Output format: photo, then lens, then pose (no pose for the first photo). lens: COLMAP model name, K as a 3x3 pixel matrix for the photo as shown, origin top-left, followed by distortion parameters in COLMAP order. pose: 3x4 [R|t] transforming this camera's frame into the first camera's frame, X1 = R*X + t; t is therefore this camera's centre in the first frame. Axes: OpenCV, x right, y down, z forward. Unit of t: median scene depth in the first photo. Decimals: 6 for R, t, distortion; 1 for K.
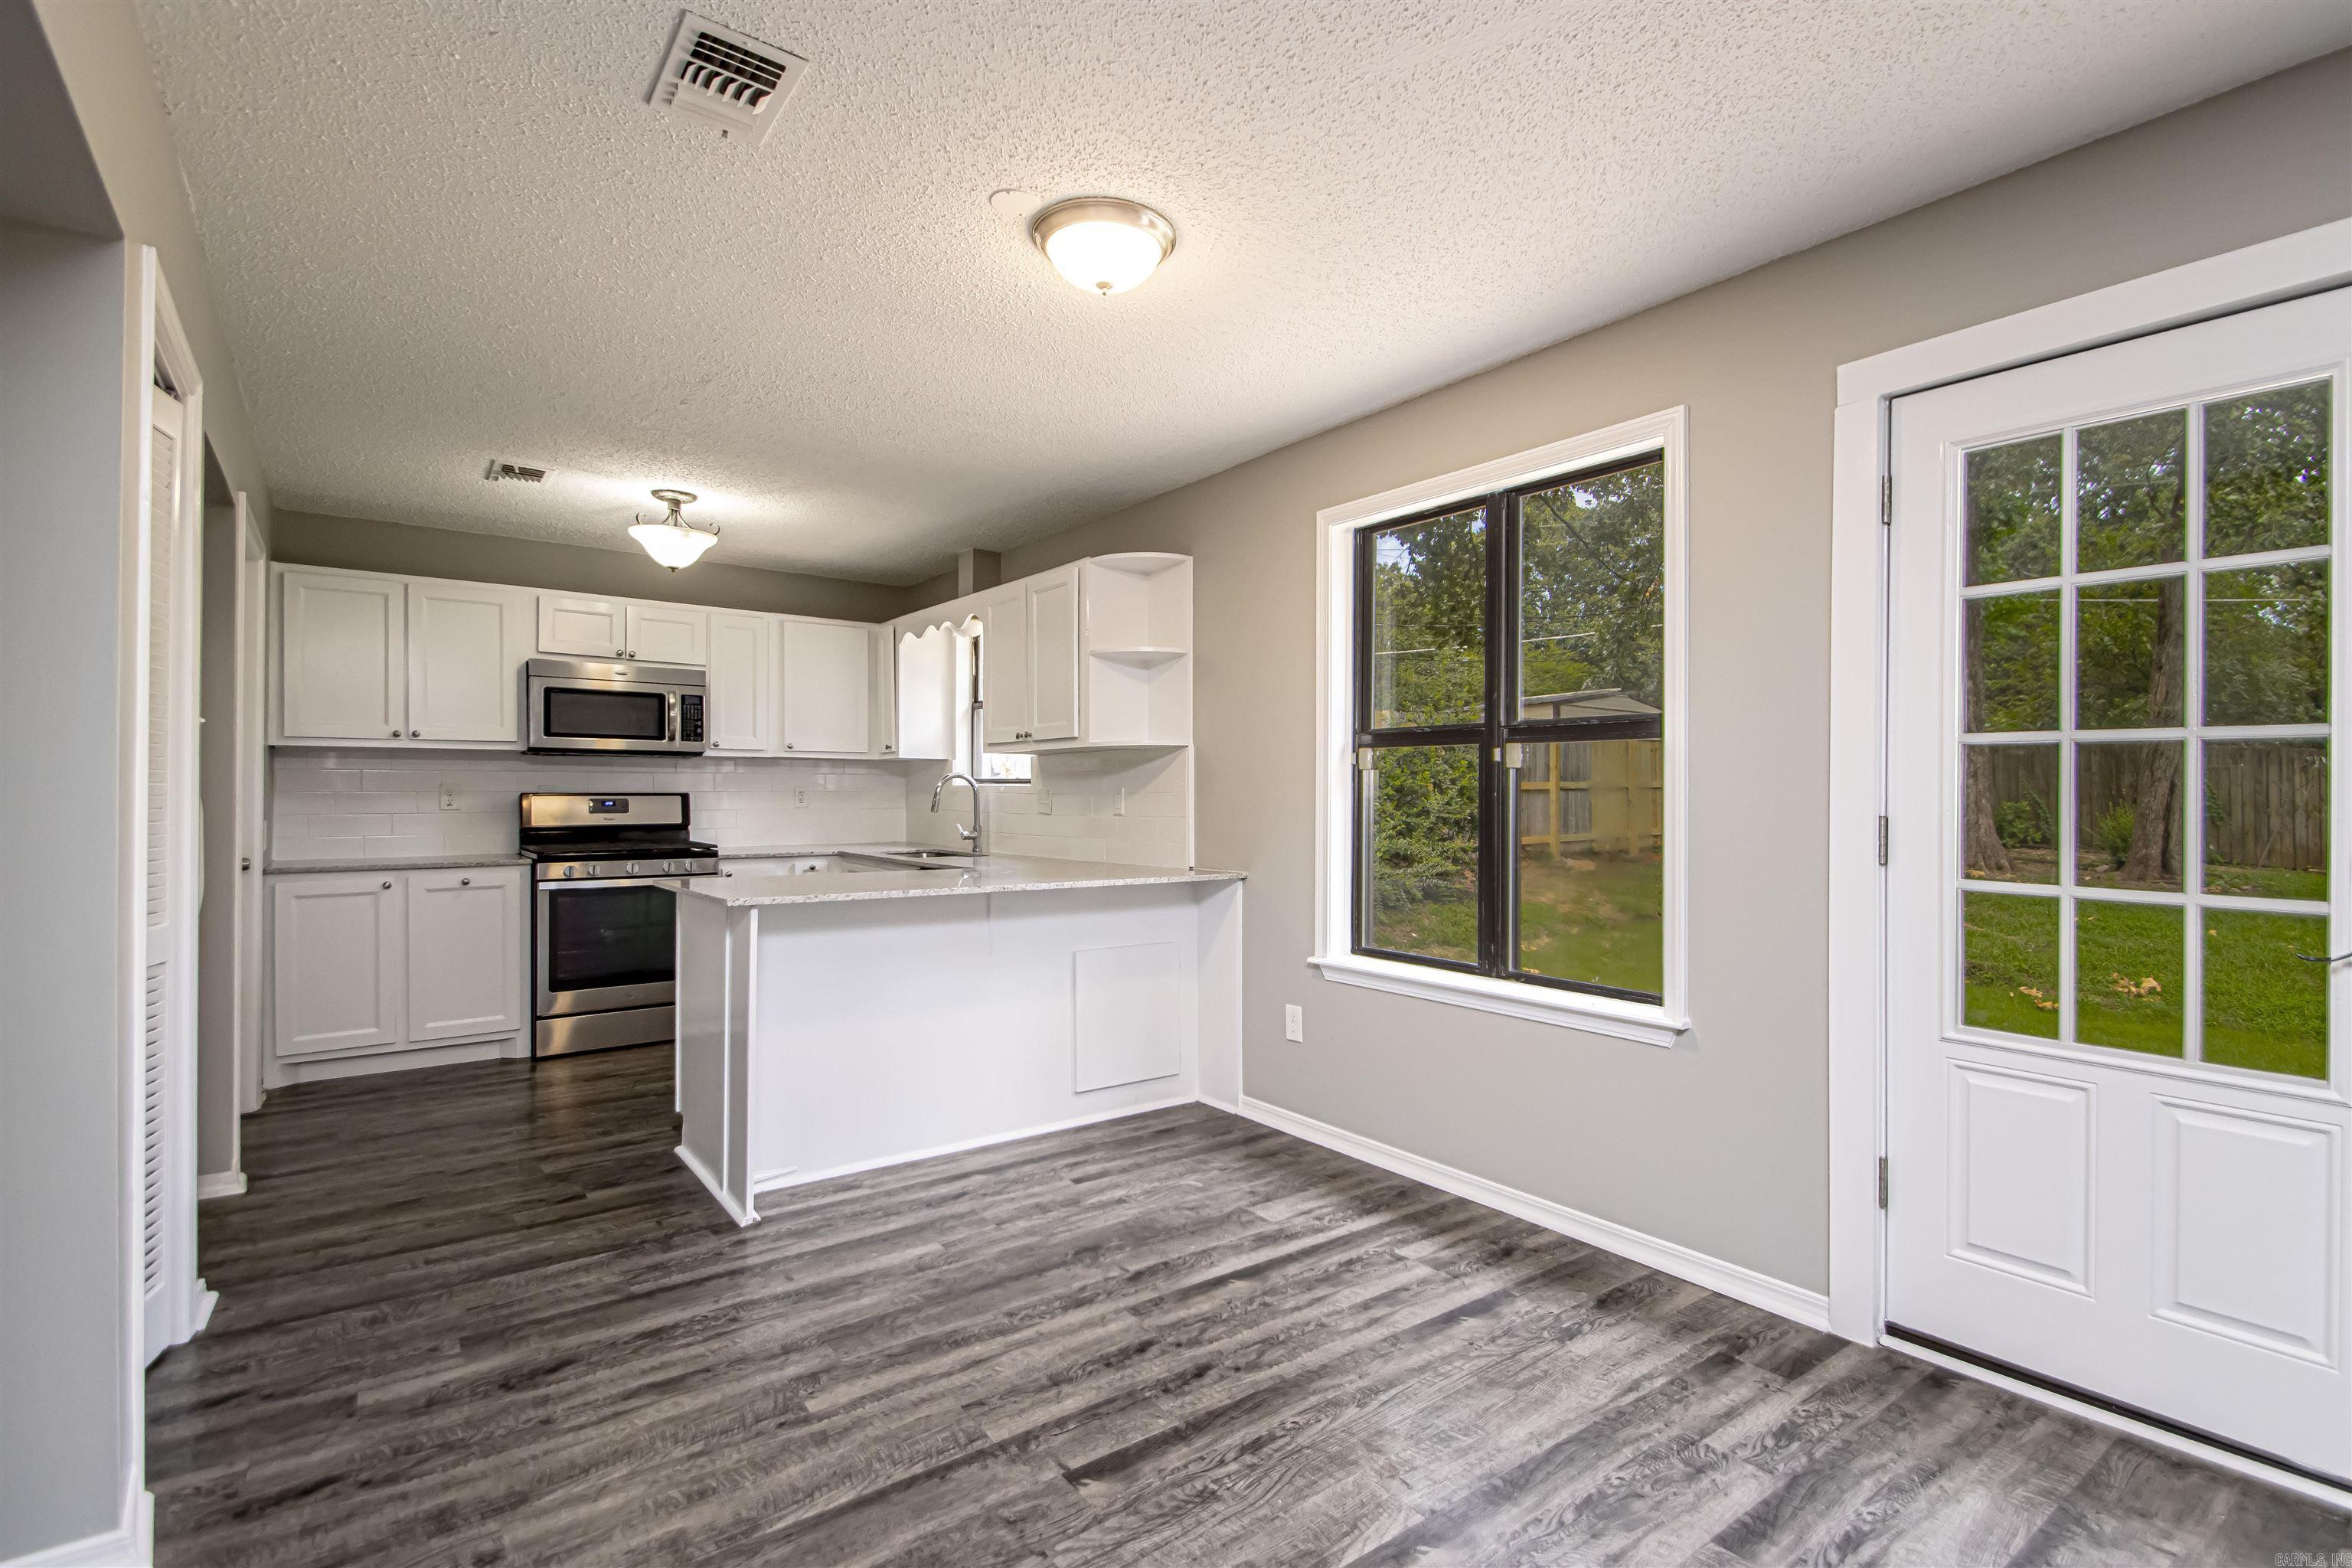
lens RADIAL K [[1081.6, 0, 1176.0], [0, 1081.6, 784.0], [0, 0, 1]] dist [0.008858, -0.000227]
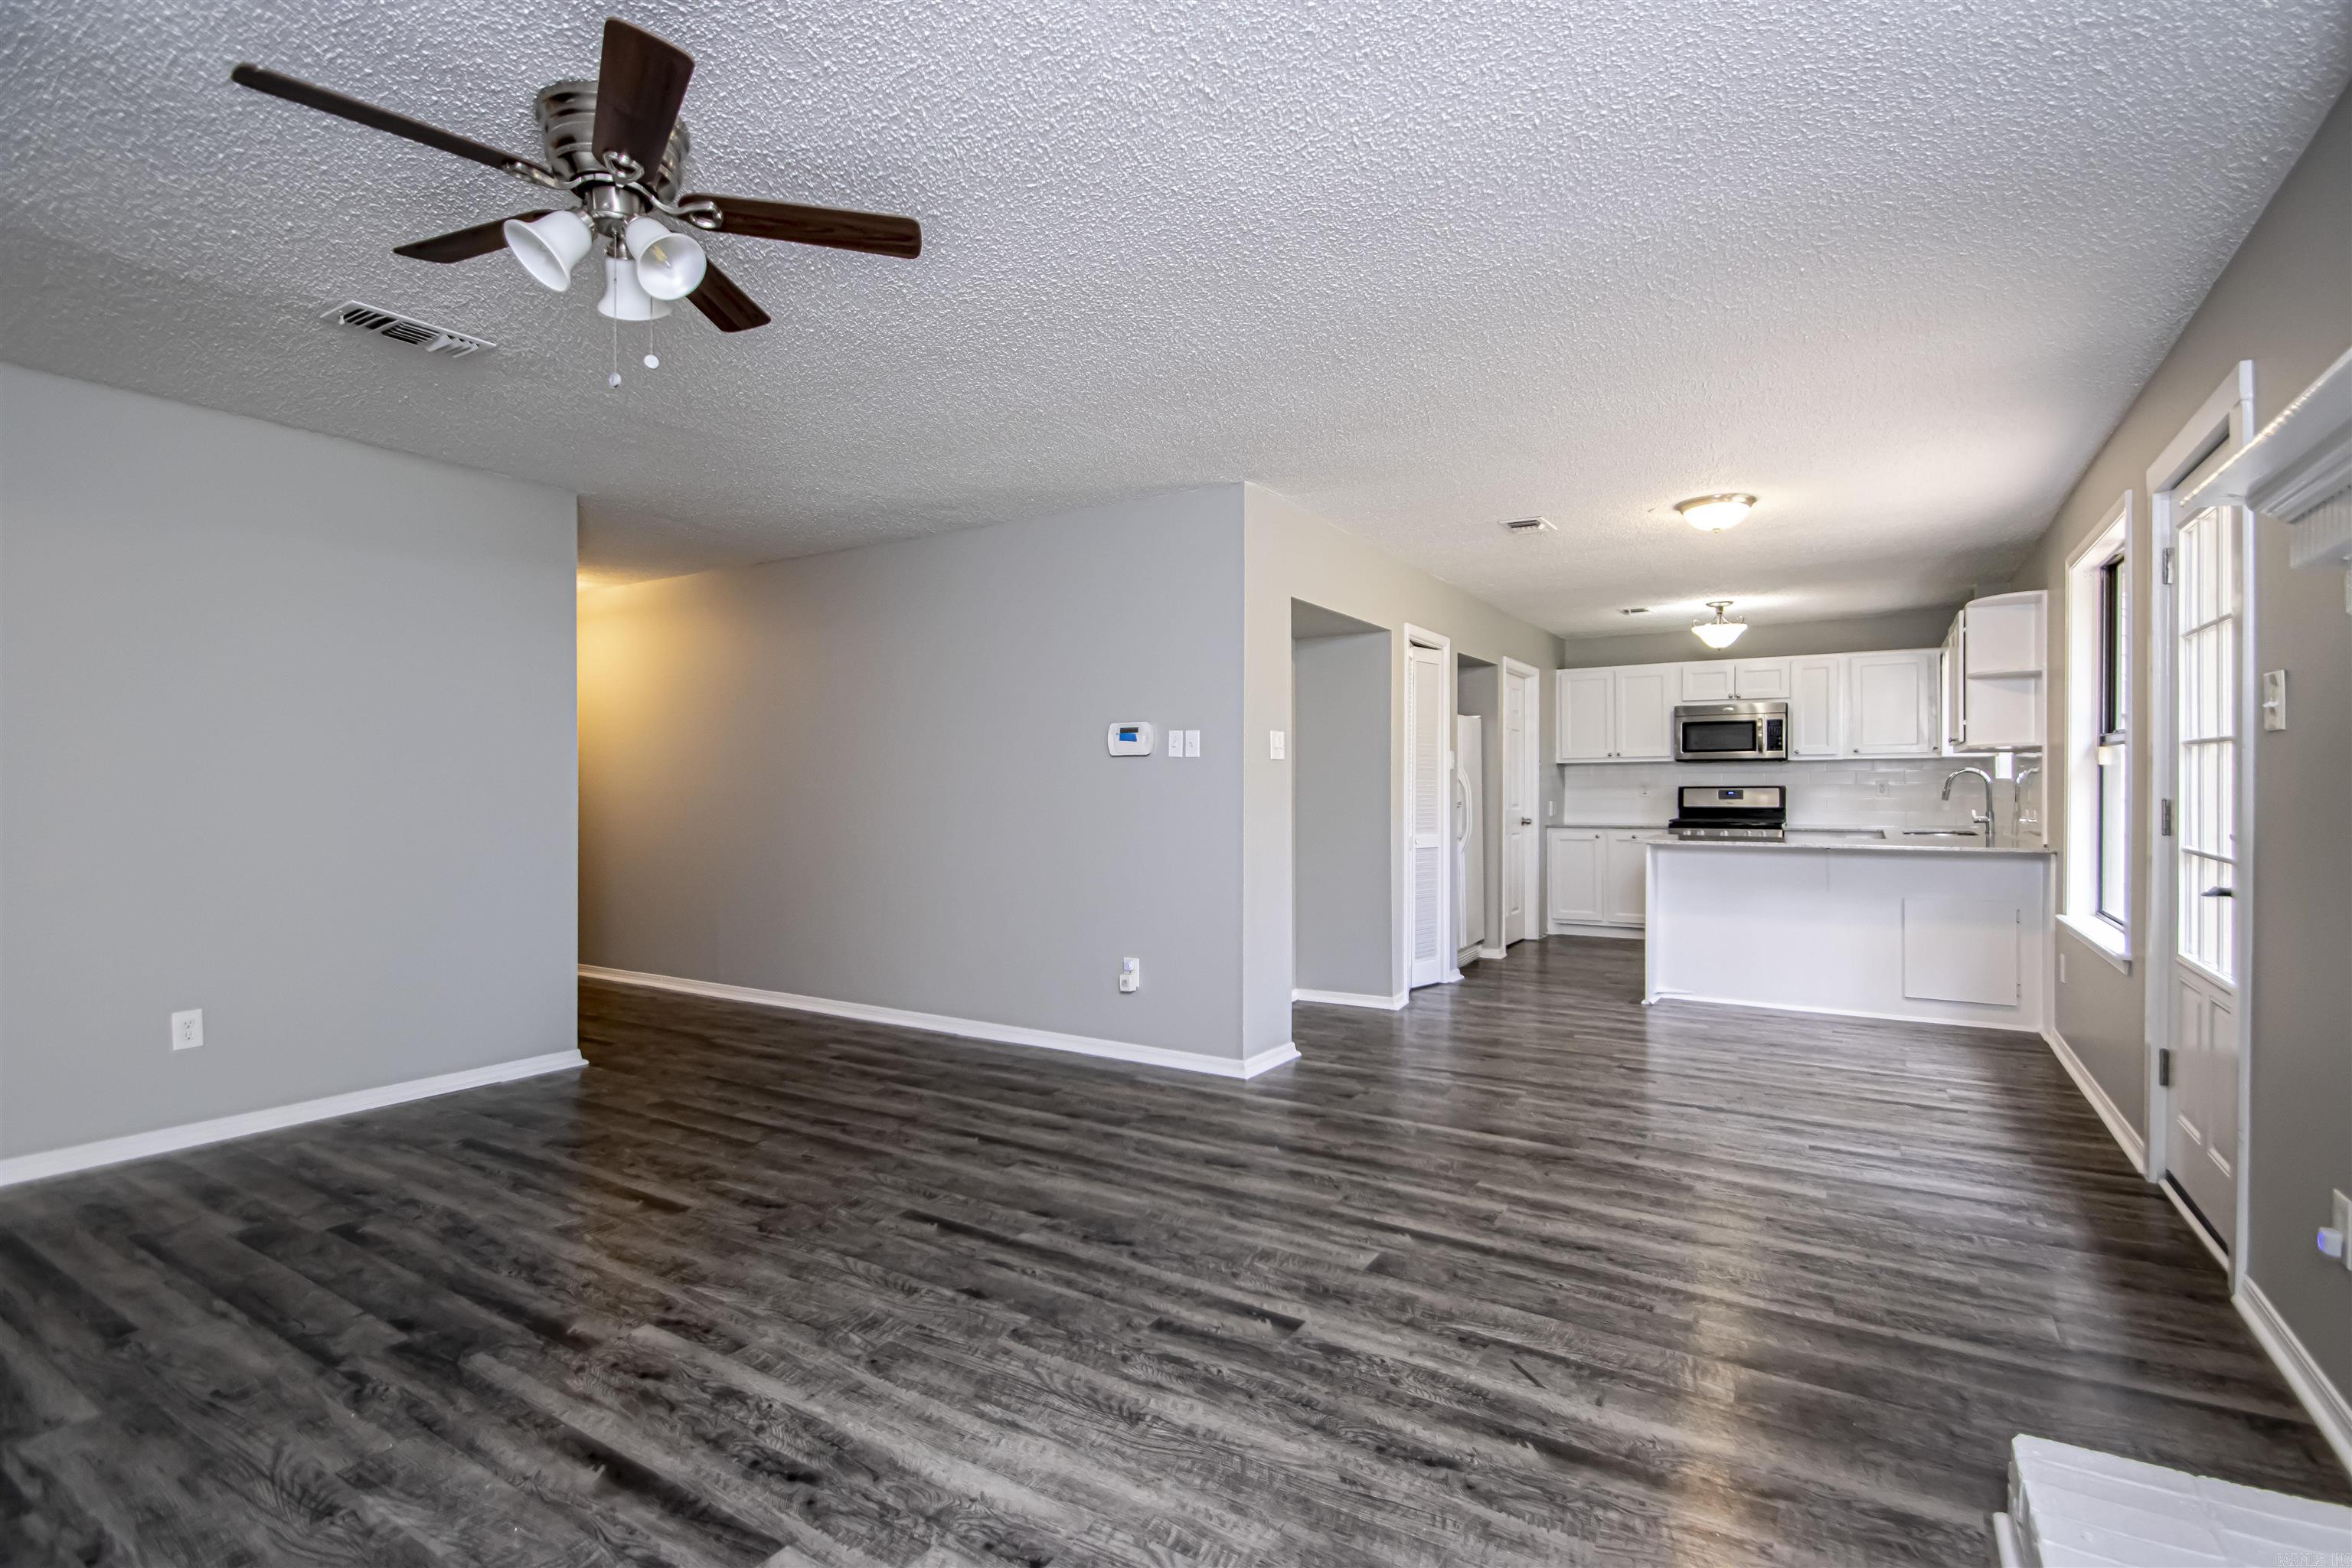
lens RADIAL K [[1092.1, 0, 1176.0], [0, 1092.1, 784.0], [0, 0, 1]] dist [0.011523, -0.027194]
pose [[0.344861, -0.007513, -0.938624, 1.122752], [0.015833, 0.999872, -0.002186, -0.007082], [0.938520, -0.014108, 0.344936, -0.471302]]
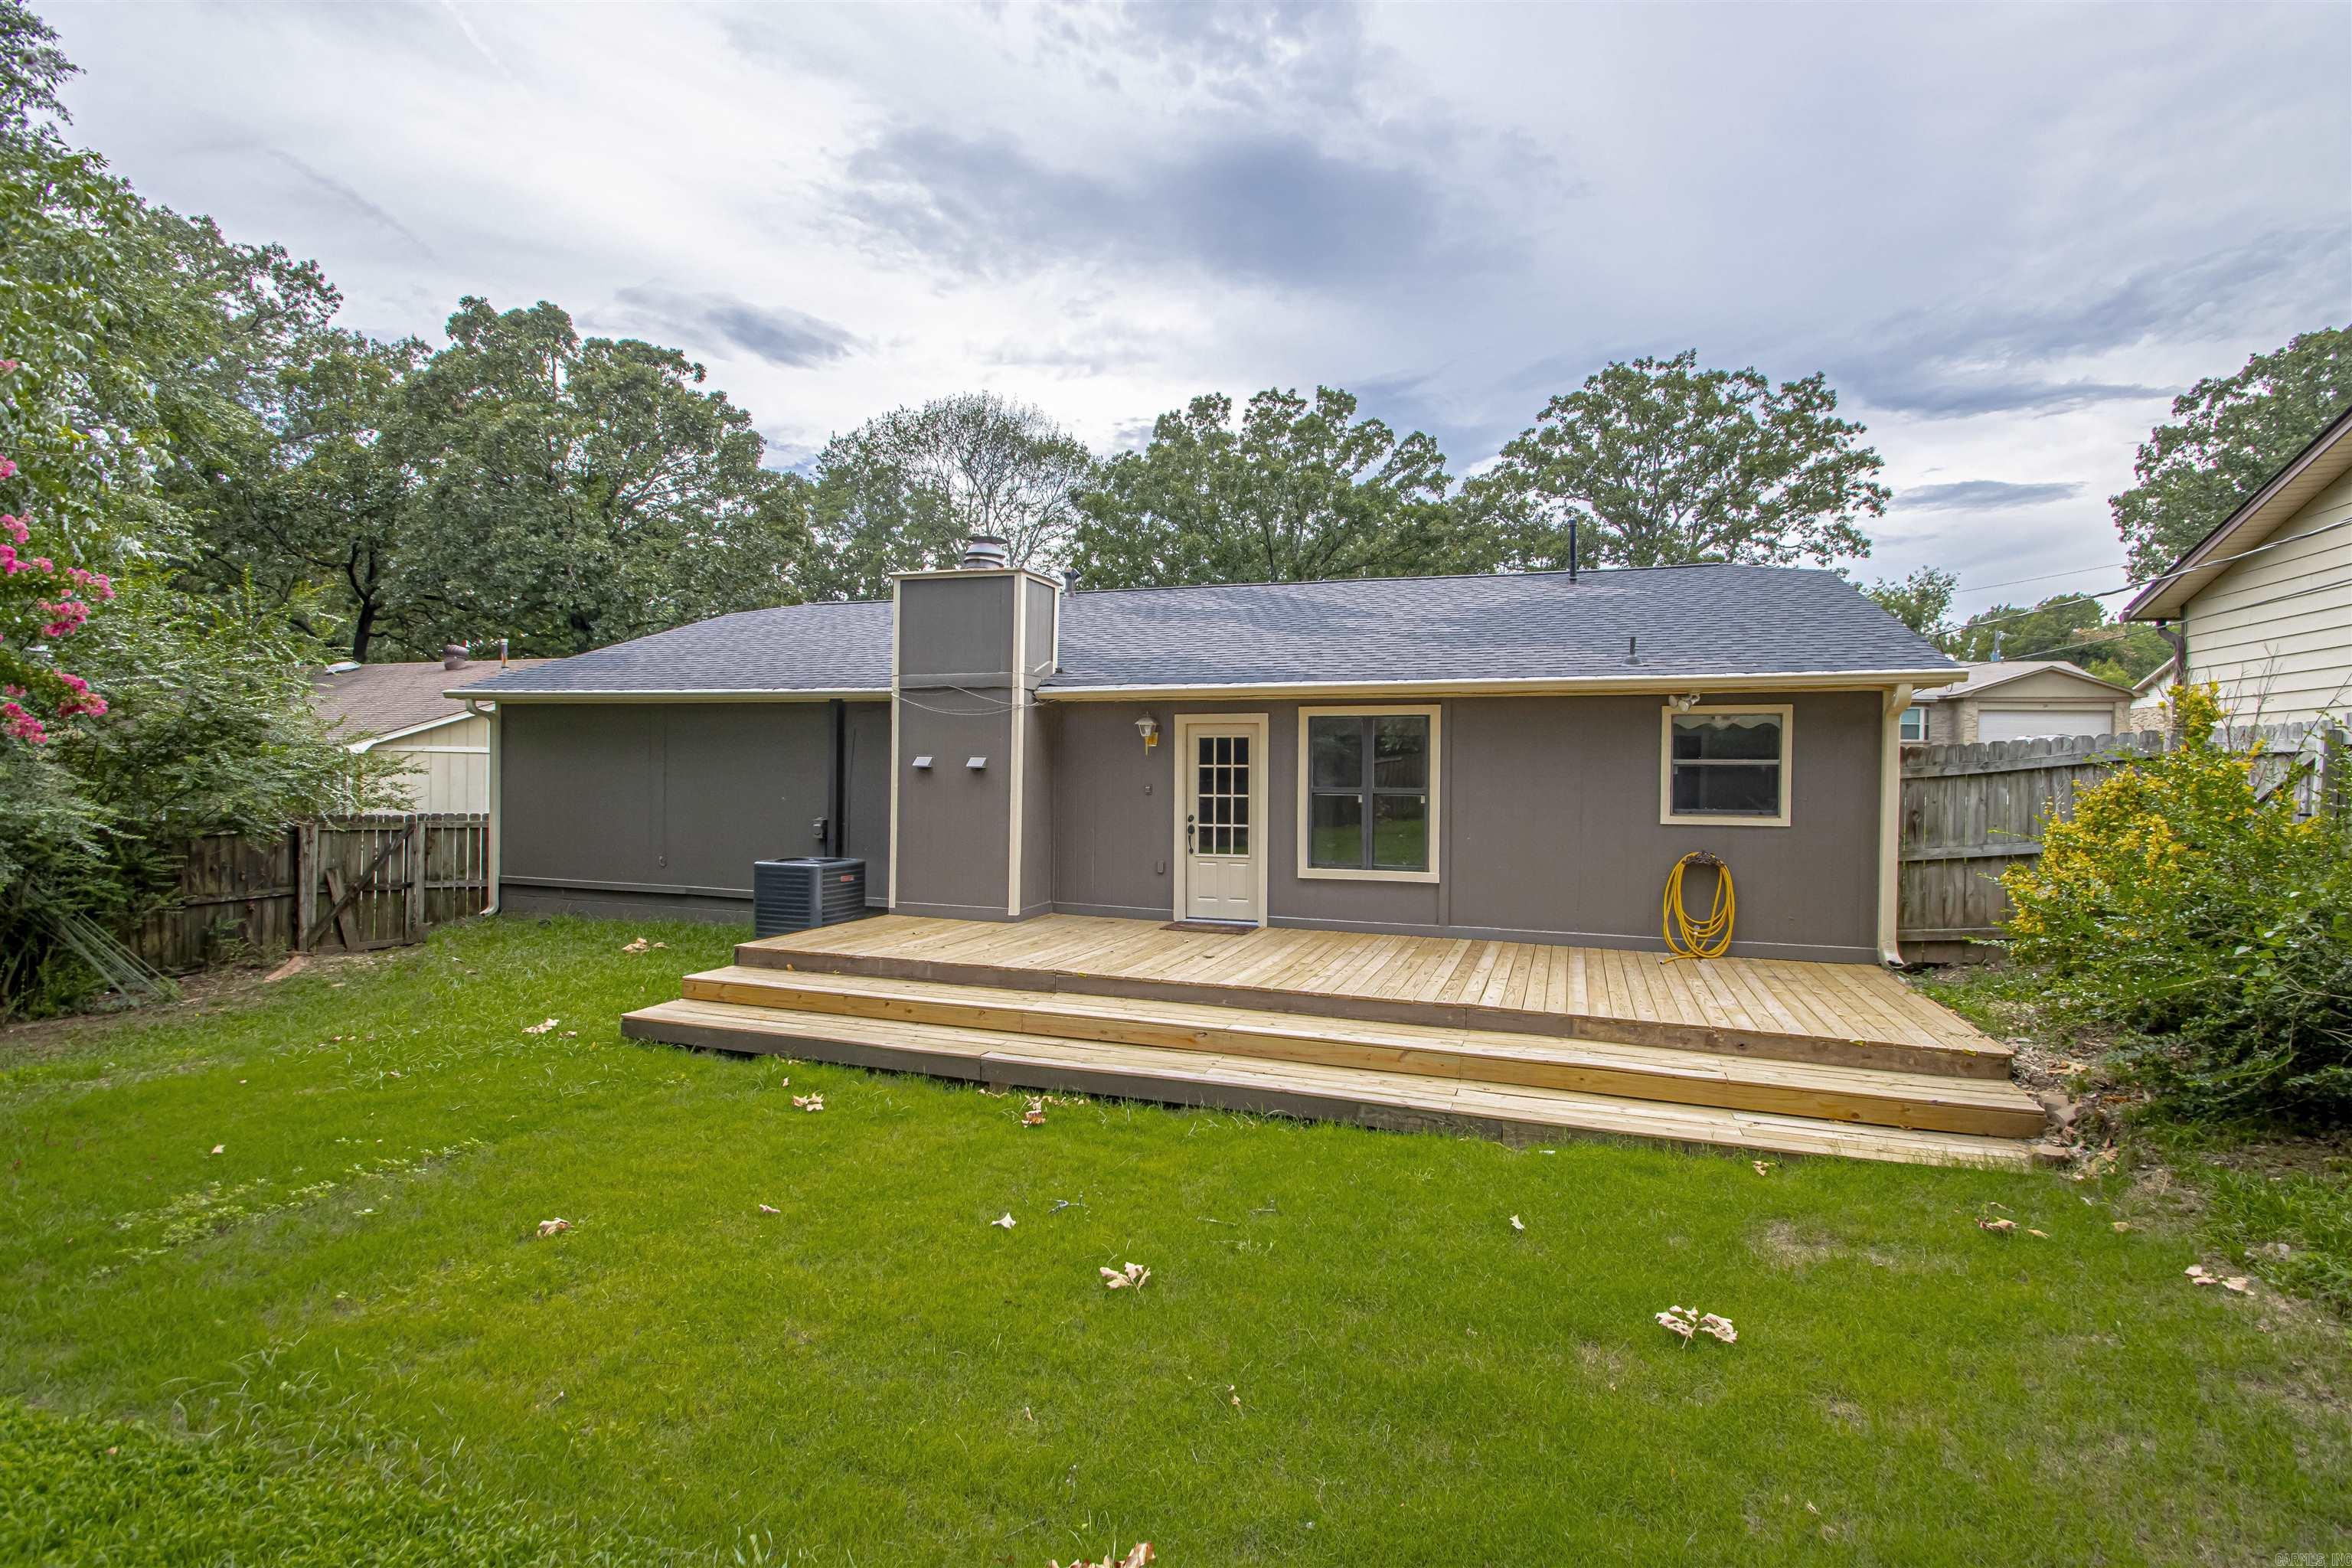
lens RADIAL K [[1077.2, 0, 1176.0], [0, 1077.2, 784.0], [0, 0, 1]] dist [0.018602, -0.017477]
pose [[0.840768, -0.007838, 0.541339, -1.452087], [-0.007108, 0.999649, 0.025512, -0.154531], [-0.541349, -0.025297, 0.840417, -2.205826]]
